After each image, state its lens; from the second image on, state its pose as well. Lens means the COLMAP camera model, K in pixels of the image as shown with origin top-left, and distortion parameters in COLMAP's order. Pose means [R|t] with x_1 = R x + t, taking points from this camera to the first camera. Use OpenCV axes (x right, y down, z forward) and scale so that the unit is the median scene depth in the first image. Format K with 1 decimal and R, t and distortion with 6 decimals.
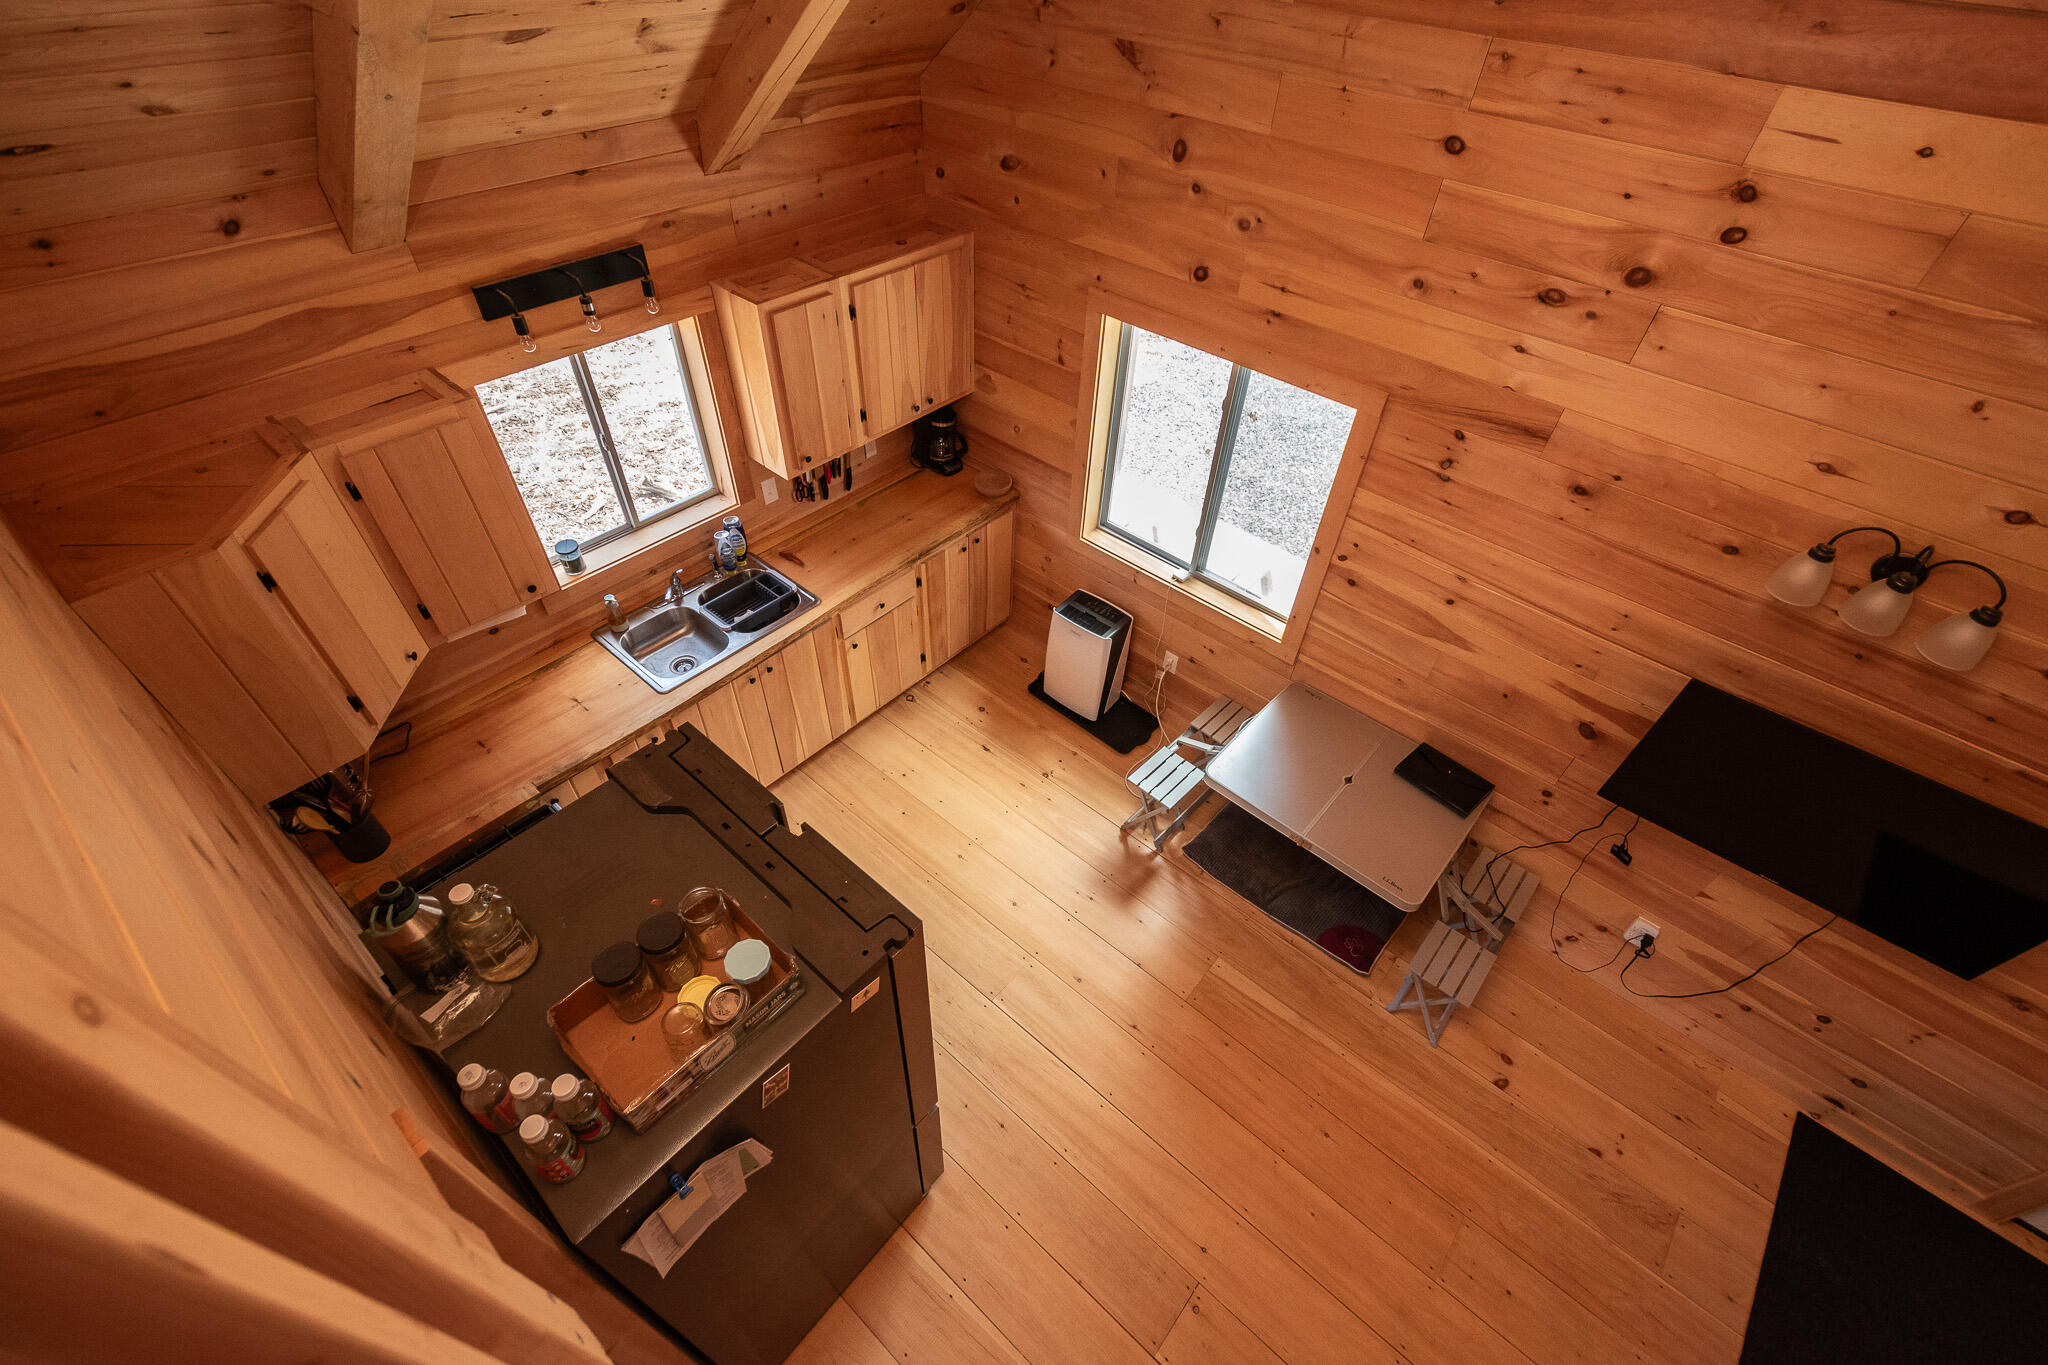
lens RADIAL K [[887.7, 0, 1025.4], [0, 887.7, 697.0], [0, 0, 1]] dist [0.002438, 0.000117]
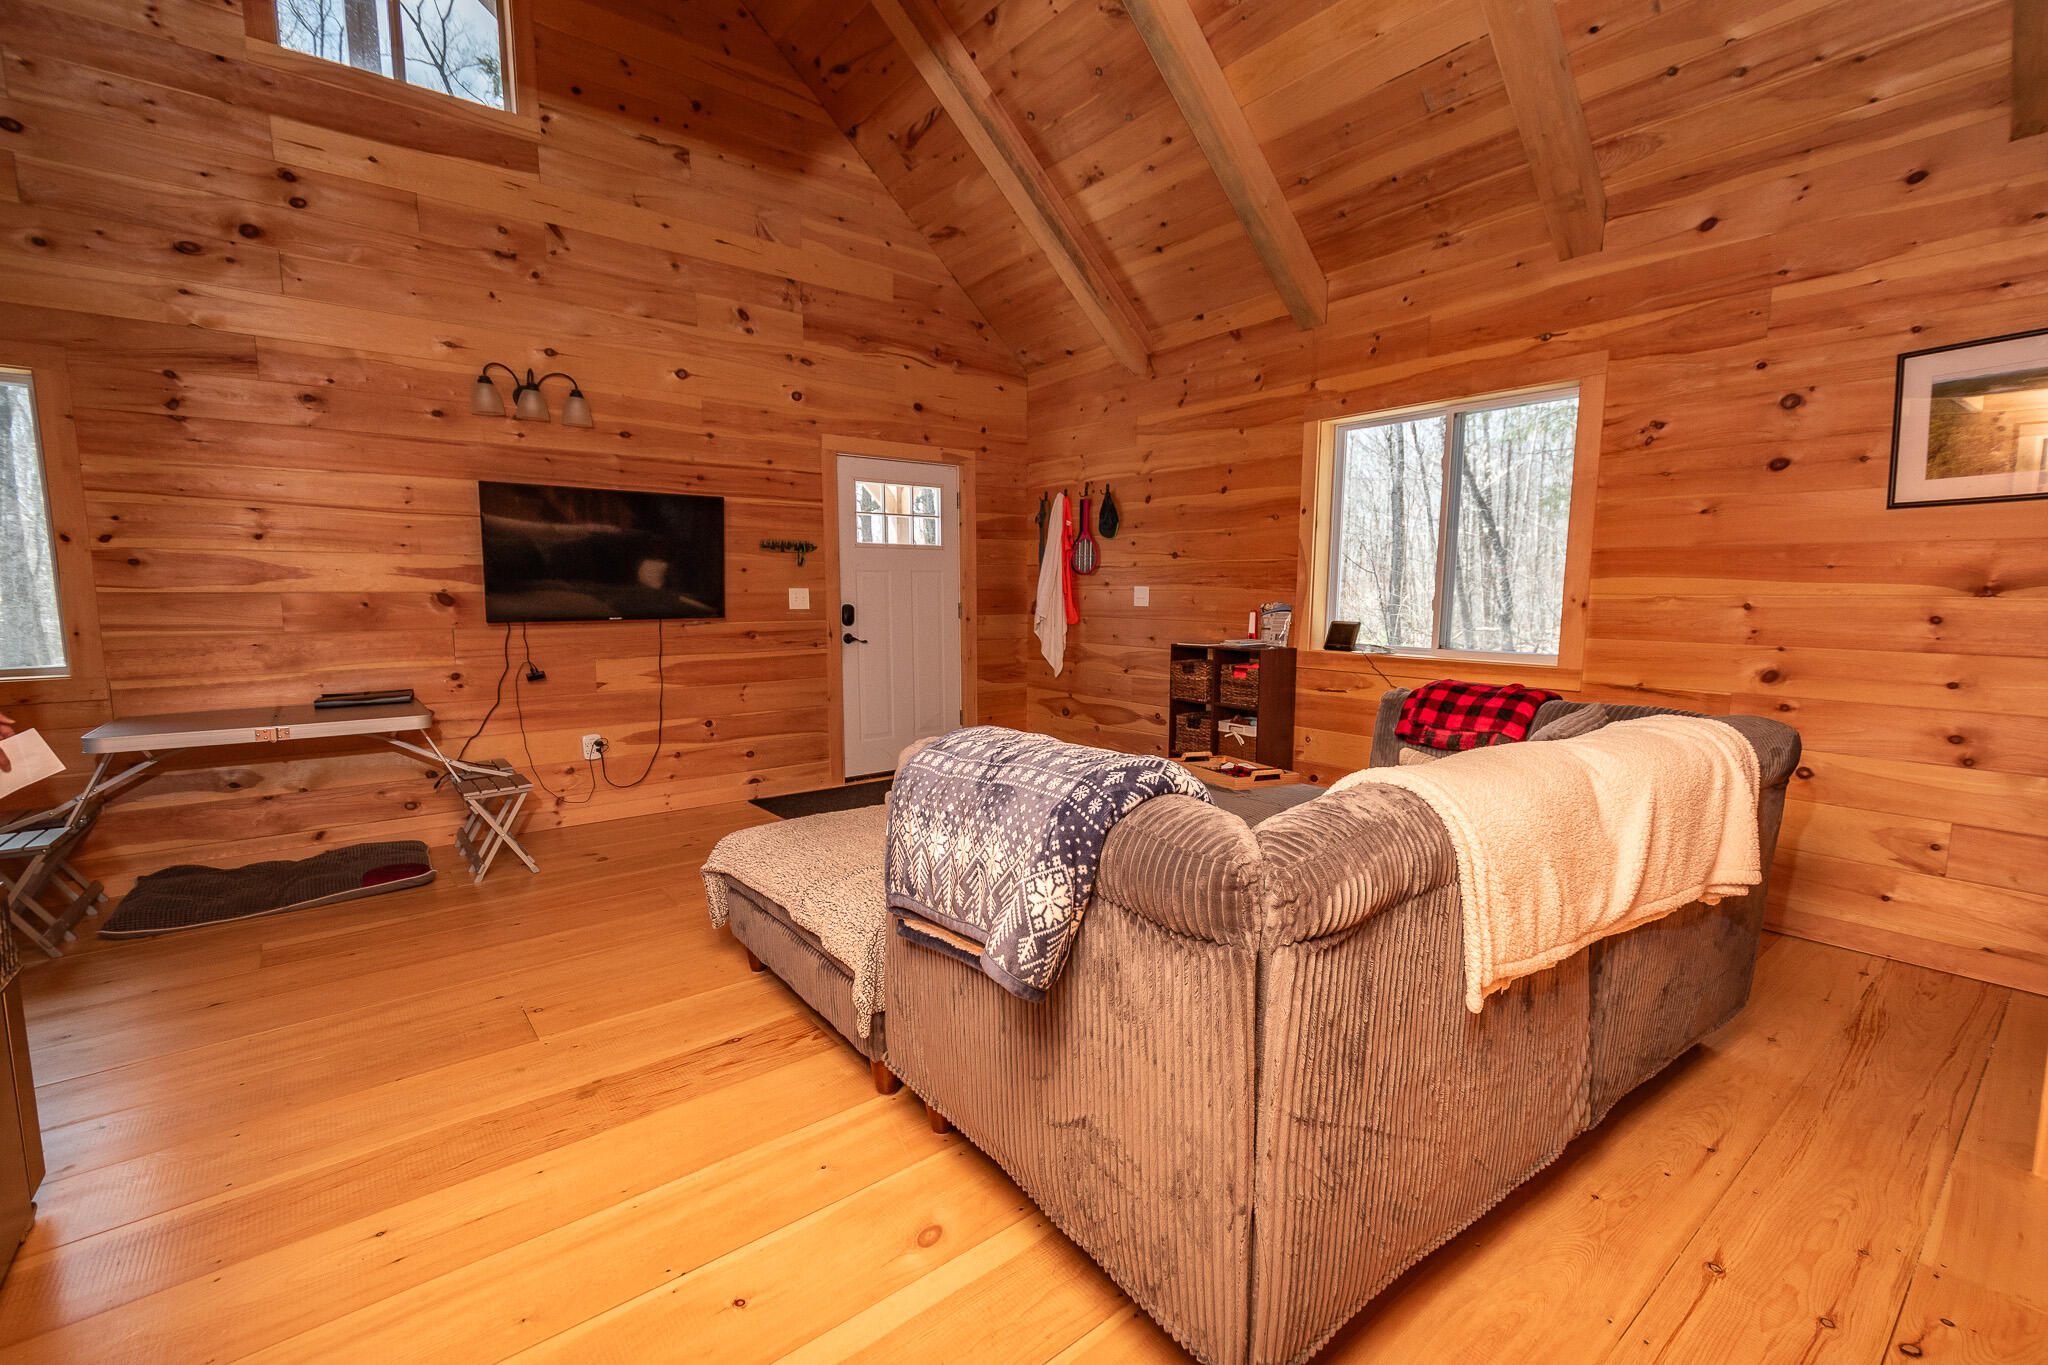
lens RADIAL K [[883.8, 0, 1024.5], [0, 883.8, 697.0], [0, 0, 1]] dist [0.021224, -0.008605]
pose [[0.180188, -0.158481, 0.970781, -0.454819], [0.702853, 0.711190, -0.014355, 0.724775], [-0.688135, 0.684903, 0.239537, 0.238366]]
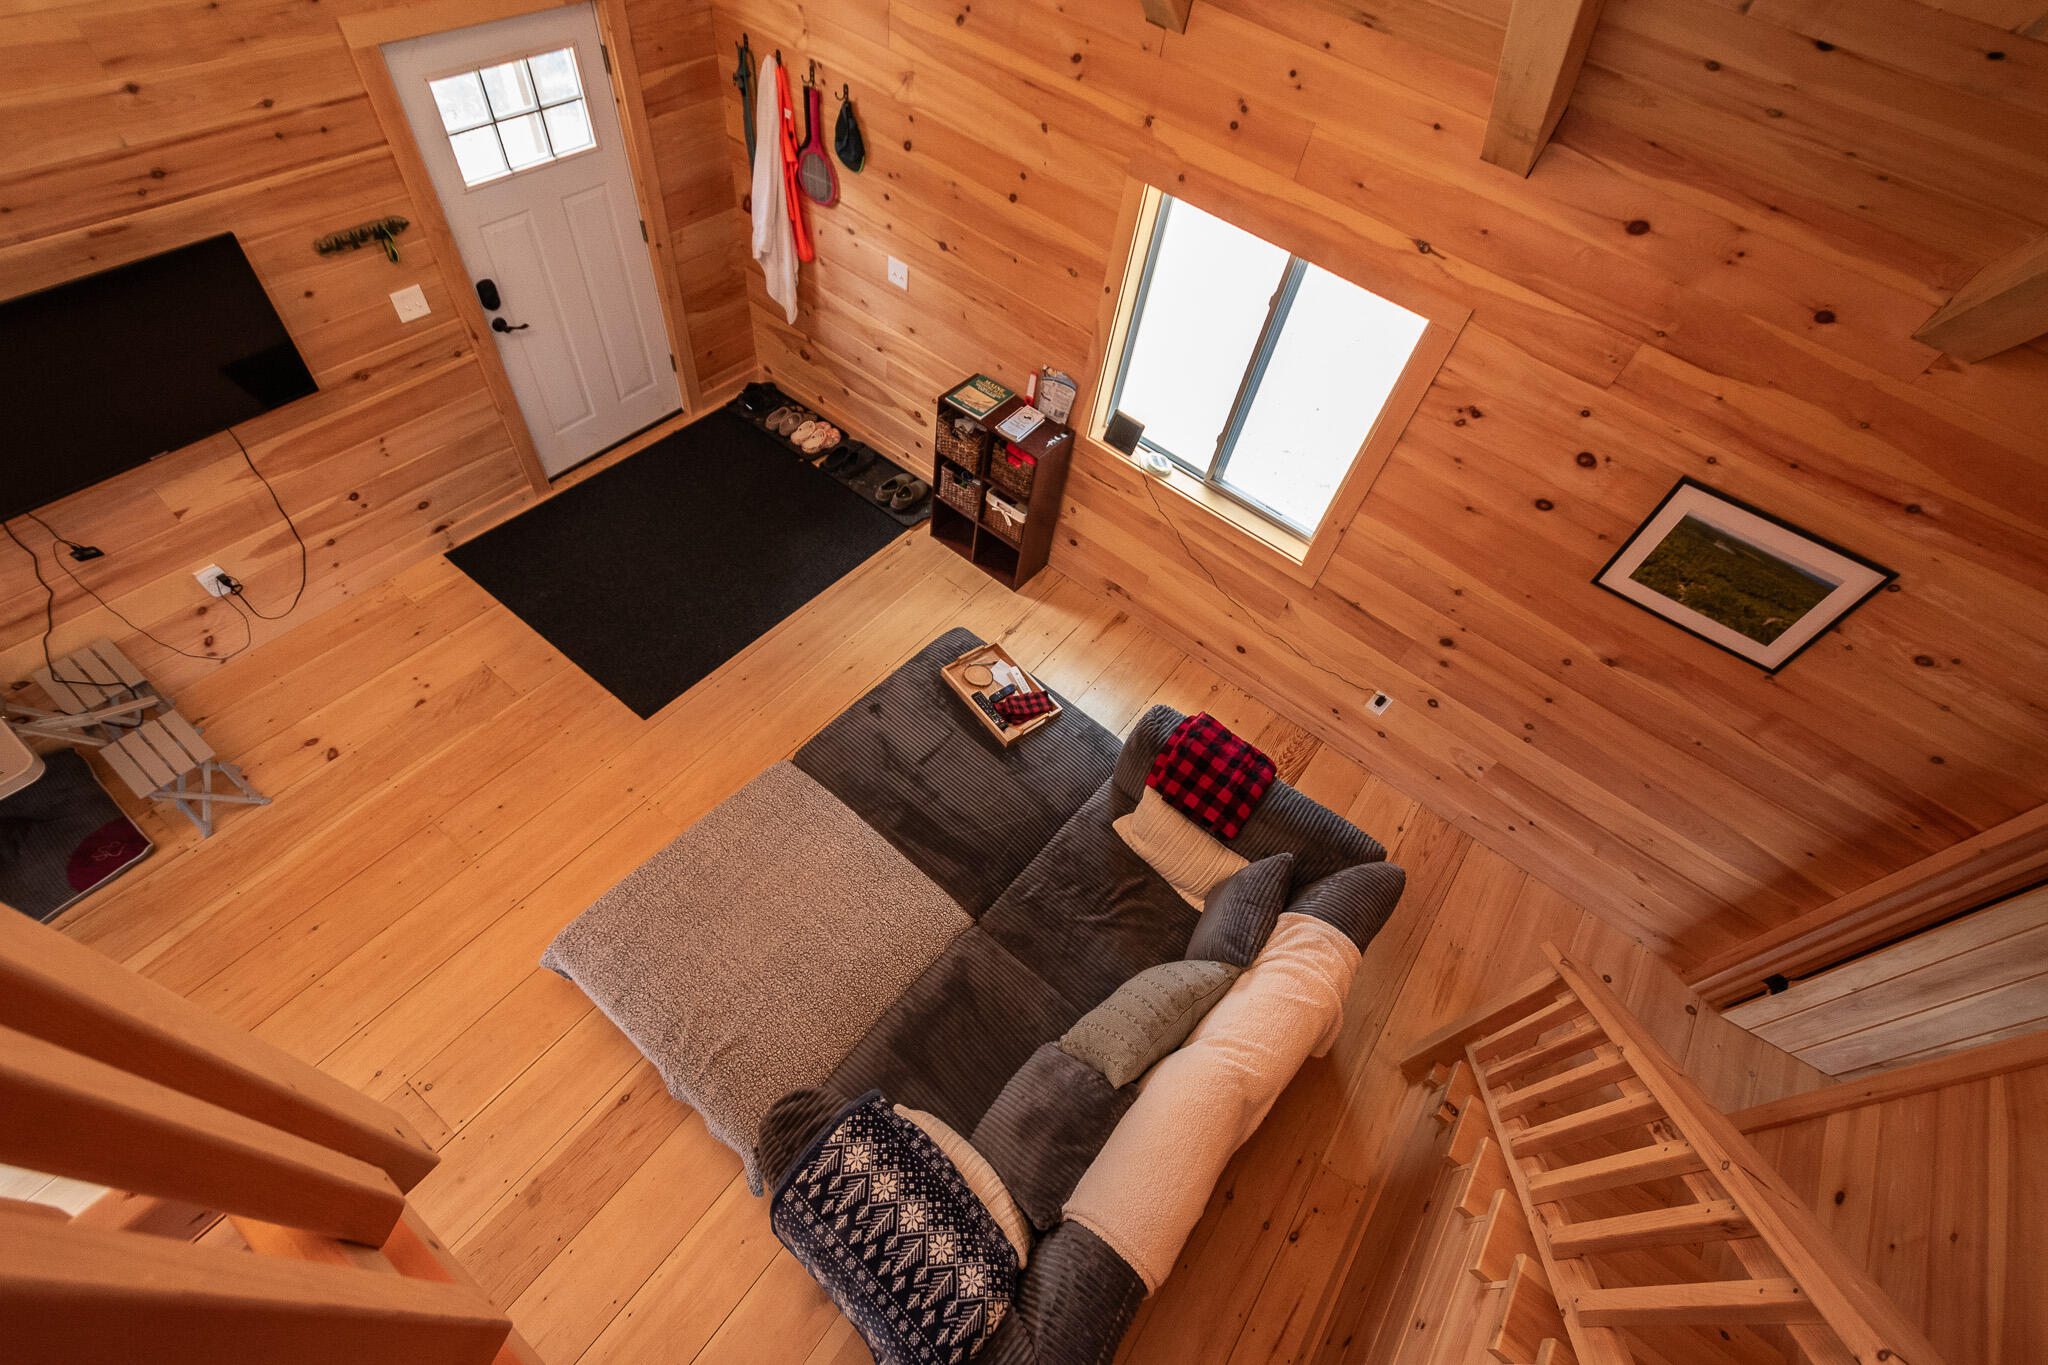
lens RADIAL K [[887.7, 0, 1025.4], [0, 887.7, 697.0], [0, 0, 1]] dist [0.002438, 0.000117]
pose [[-0.067146, -0.834889, 0.546307, -0.032362], [0.608028, 0.399885, 0.685853, 0.199785], [-0.791071, 0.378222, 0.480785, -0.175878]]
